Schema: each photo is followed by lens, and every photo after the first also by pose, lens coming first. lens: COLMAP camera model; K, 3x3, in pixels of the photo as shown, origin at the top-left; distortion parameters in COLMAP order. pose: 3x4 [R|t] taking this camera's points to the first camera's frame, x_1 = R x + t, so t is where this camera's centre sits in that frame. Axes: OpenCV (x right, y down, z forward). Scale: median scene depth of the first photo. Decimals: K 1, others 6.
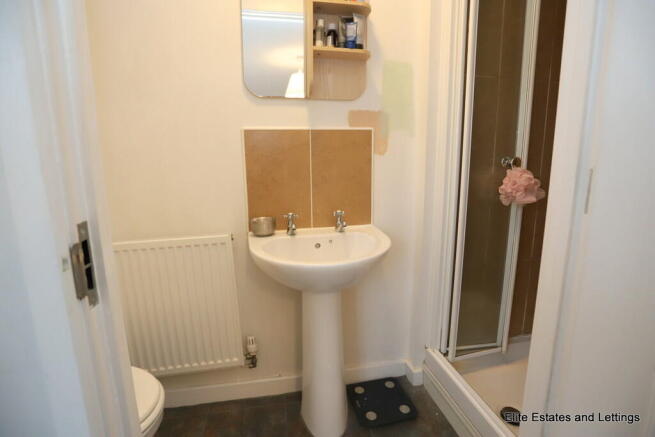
lens RADIAL K [[317.4, 0, 331.8], [0, 317.4, 215.7], [0, 0, 1]] dist [-0.046248, 0.000576]
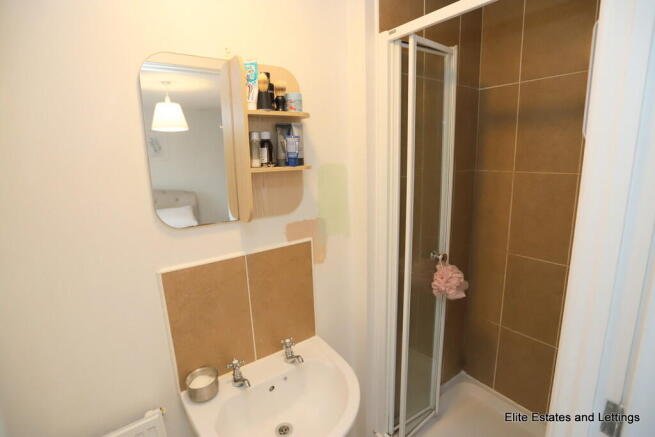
lens RADIAL K [[317.4, 0, 323.7], [0, 317.4, 221.4], [0, 0, 1]] dist [-0.046248, 0.000576]
pose [[0.912987, -0.109358, 0.393060, -0.197004], [0.096772, 0.993960, 0.051763, -0.381153], [-0.396346, -0.009221, 0.918055, 0.158019]]
